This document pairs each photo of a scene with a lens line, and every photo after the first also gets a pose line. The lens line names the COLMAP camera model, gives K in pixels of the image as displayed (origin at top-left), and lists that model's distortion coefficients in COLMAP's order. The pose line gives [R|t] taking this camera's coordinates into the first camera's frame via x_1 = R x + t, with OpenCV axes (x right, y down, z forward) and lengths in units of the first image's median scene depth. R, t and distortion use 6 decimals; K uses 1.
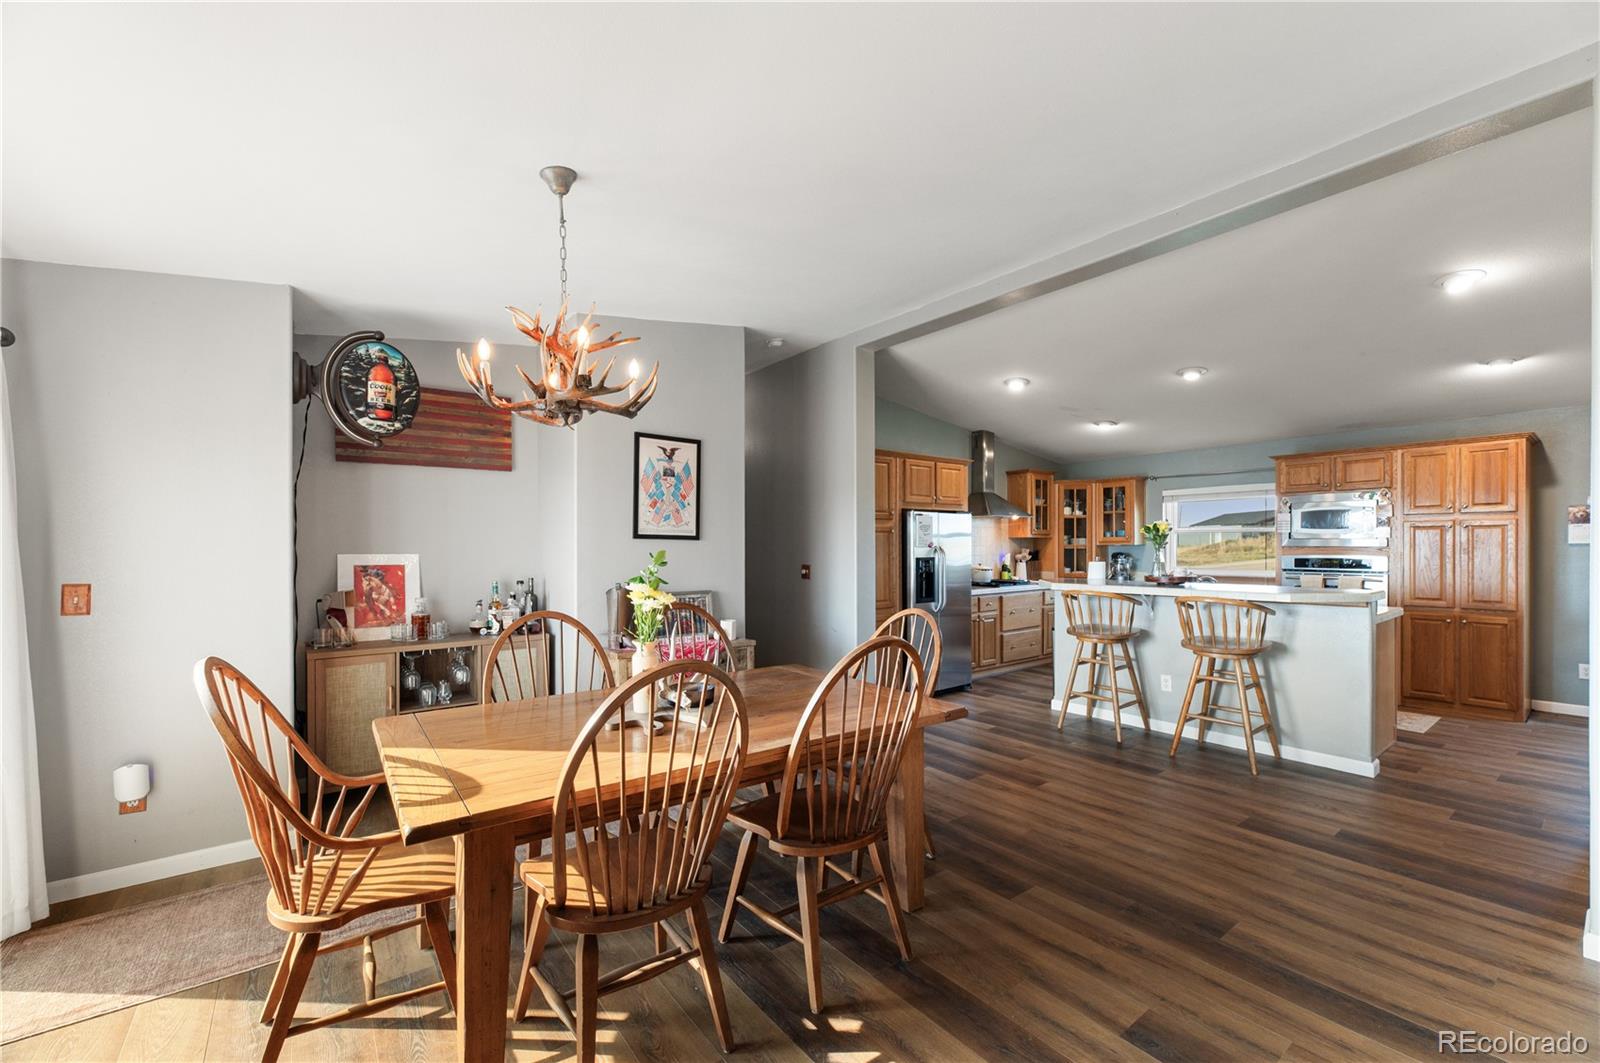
lens RADIAL K [[649.5, 0, 800.7], [0, 649.5, 549.4], [0, 0, 1]] dist [0.001541, 0.000367]
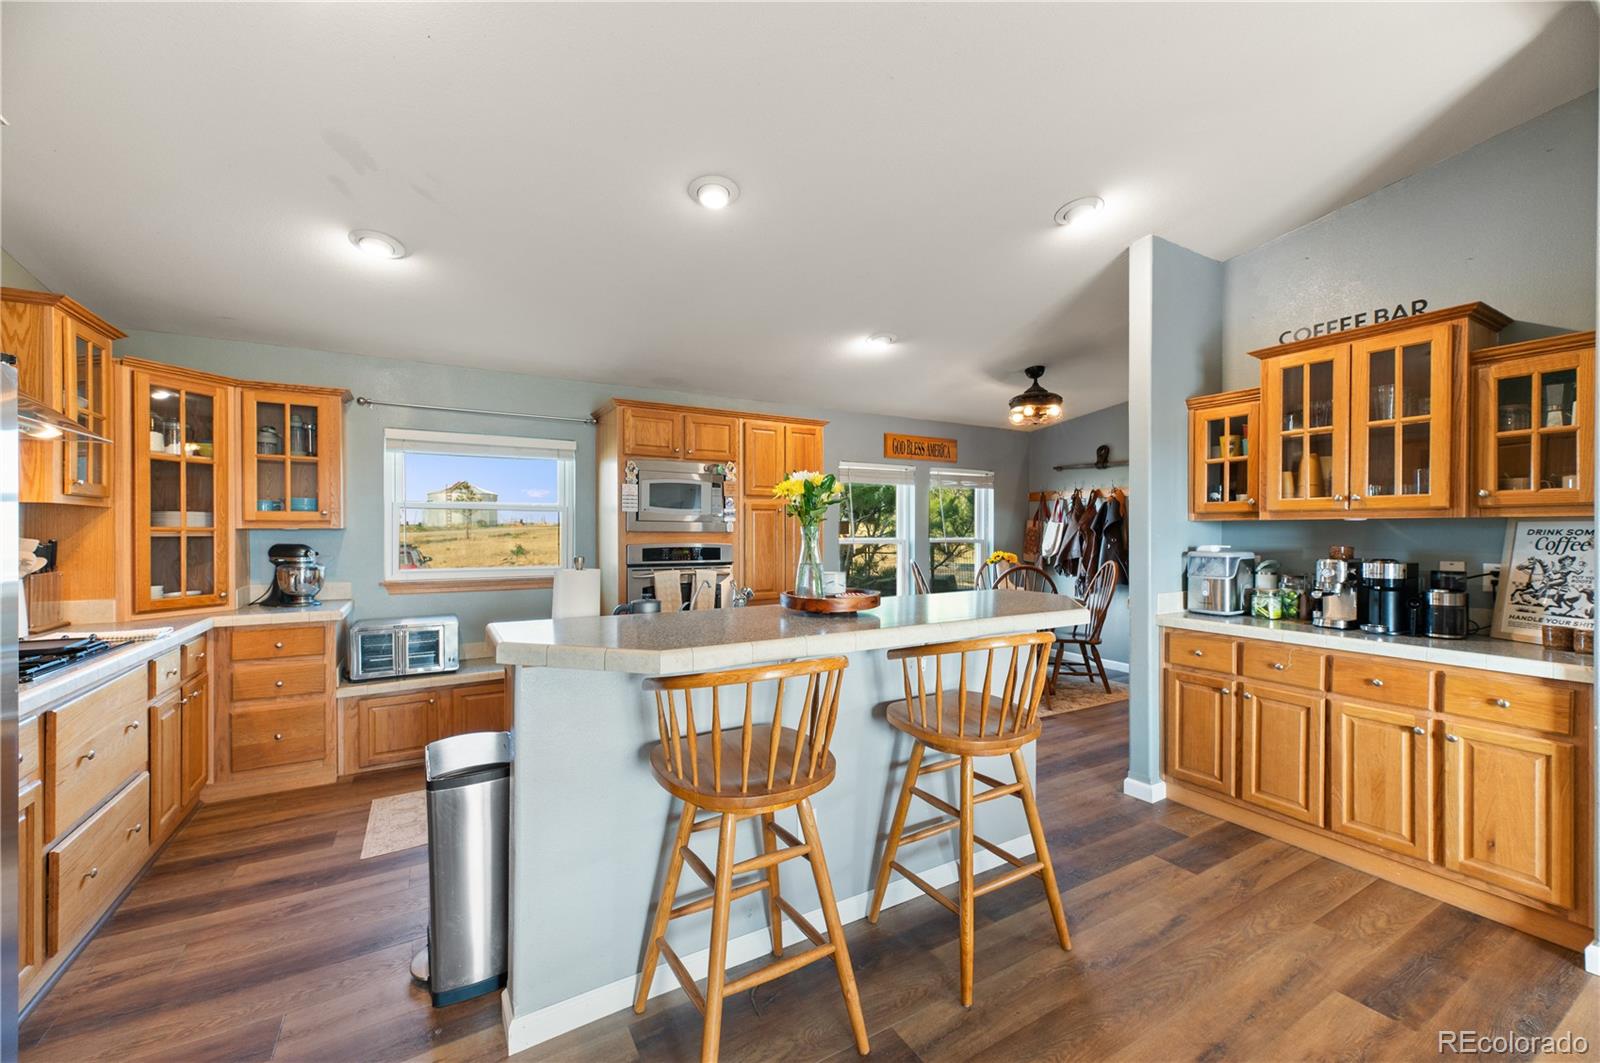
lens RADIAL K [[637.0, 0, 805.1], [0, 637.0, 540.7], [0, 0, 1]] dist [0.002266, 0.000242]
pose [[0.119184, -0.009730, 0.992825, 0.117494], [0.004948, 0.999945, 0.009206, -0.001221], [-0.992860, 0.003816, 0.119225, 0.941550]]
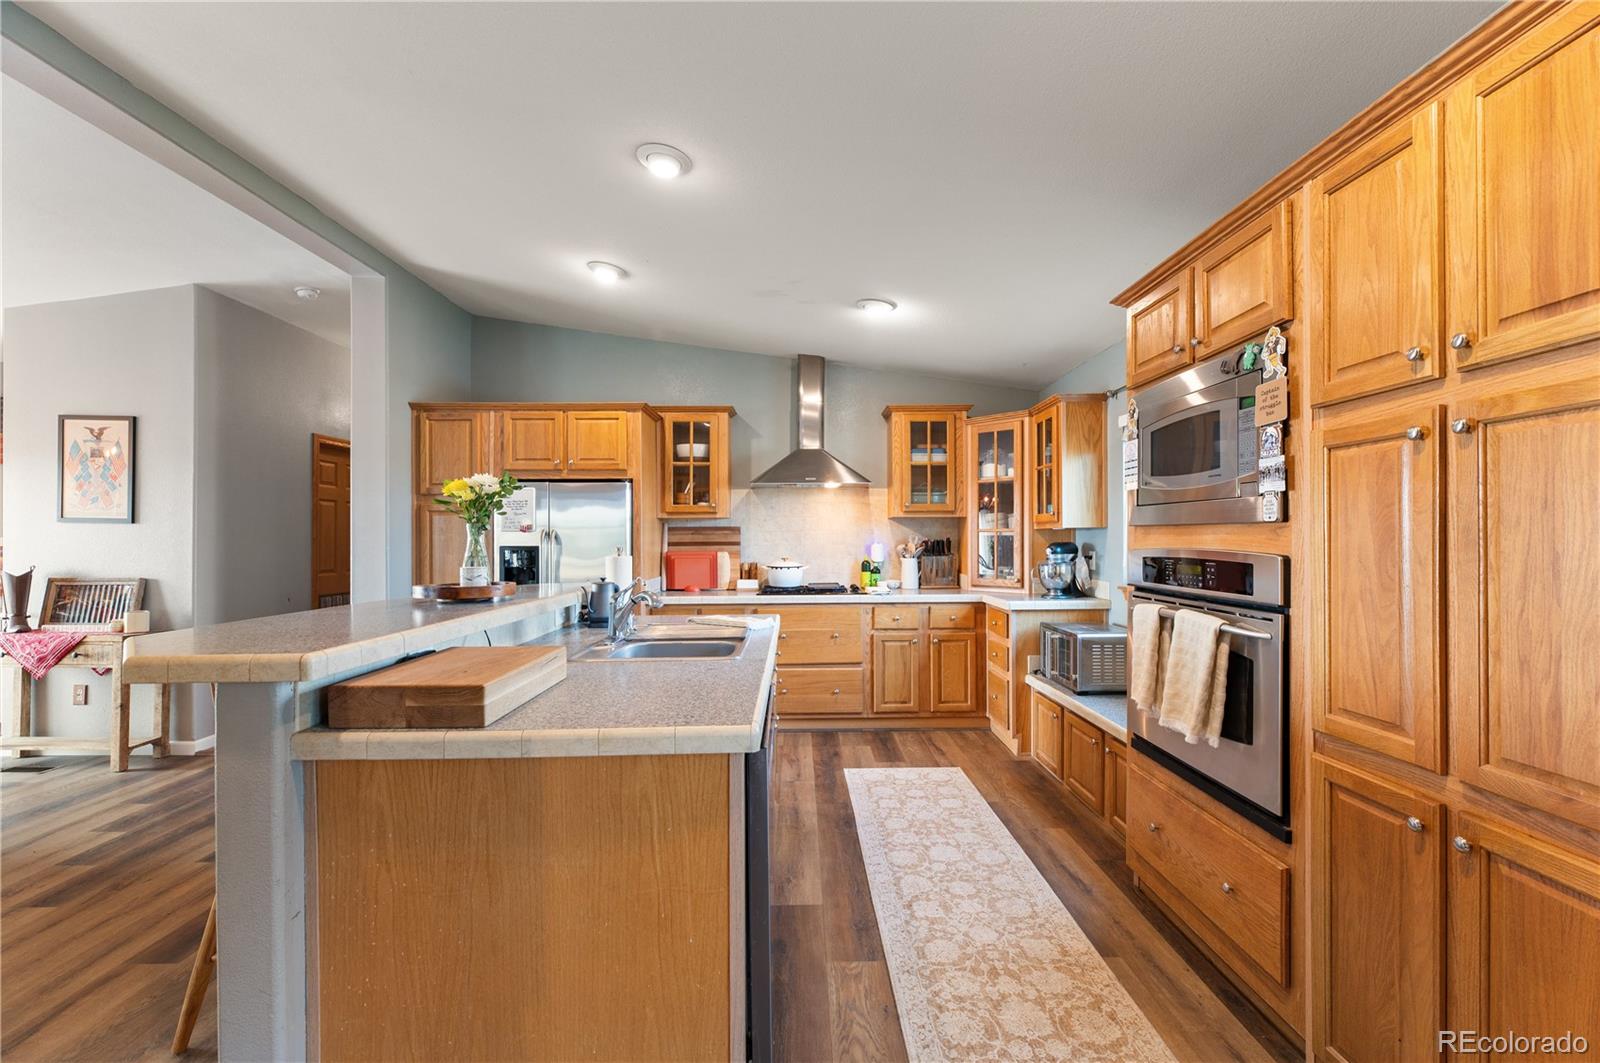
lens RADIAL K [[656.6, 0, 806.5], [0, 656.6, 537.2], [0, 0, 1]] dist [0.000453, -0.000219]
pose [[0.802570, 0.000035, -0.596558, 1.055594], [-0.003654, 0.999982, -0.004856, 0.005630], [0.596547, 0.006077, 0.802555, 0.733128]]
